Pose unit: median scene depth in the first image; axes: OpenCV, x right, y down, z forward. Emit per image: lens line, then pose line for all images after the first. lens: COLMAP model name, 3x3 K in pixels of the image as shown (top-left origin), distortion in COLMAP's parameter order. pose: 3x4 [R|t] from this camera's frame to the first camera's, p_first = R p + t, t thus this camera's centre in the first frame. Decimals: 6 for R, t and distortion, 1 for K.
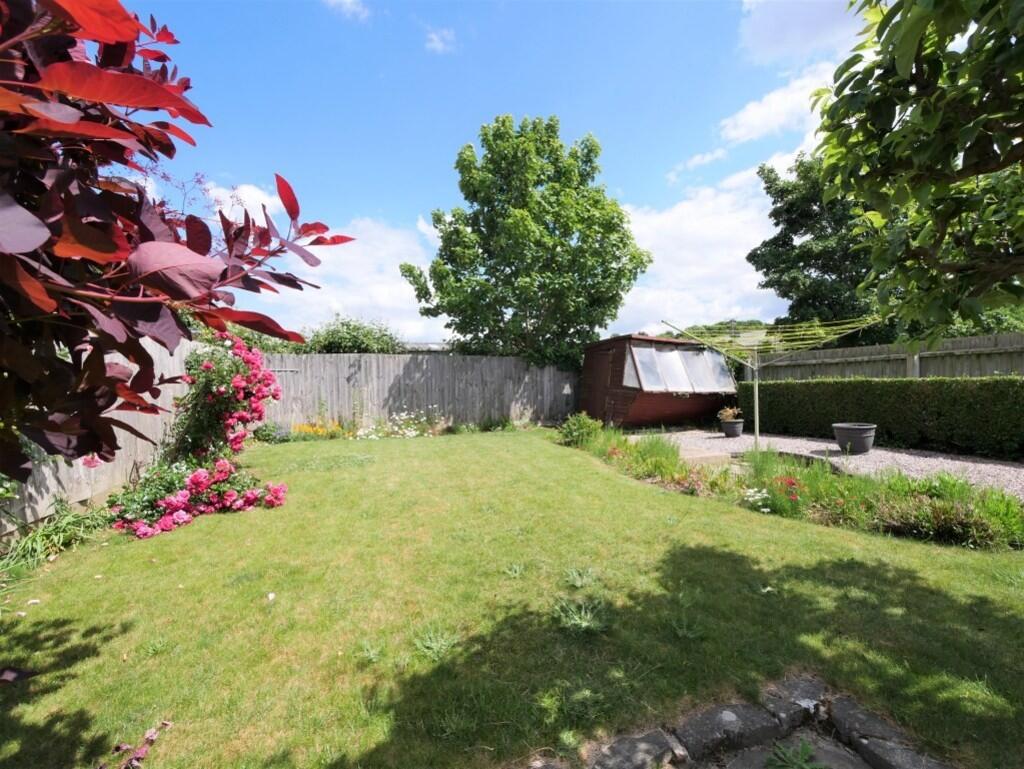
lens RADIAL K [[443.0, 0, 512.0], [0, 443.0, 384.5], [0, 0, 1]] dist [-0.001707, -0.000333]
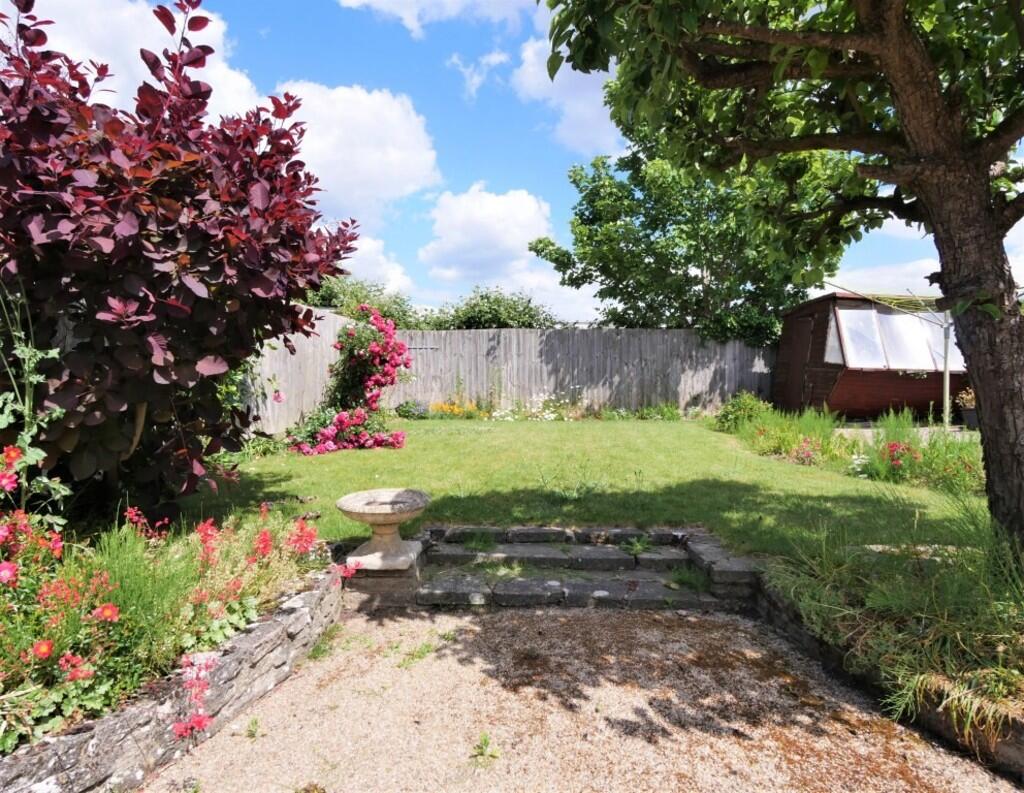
lens RADIAL K [[692.1, 0, 512.0], [0, 692.1, 396.5], [0, 0, 1]] dist [0.004194, 0.000691]
pose [[0.918438, 0.009272, -0.395456, 0.366955], [-0.008152, 0.999957, 0.004511, 0.094649], [0.395480, -0.000919, 0.918474, -0.442666]]
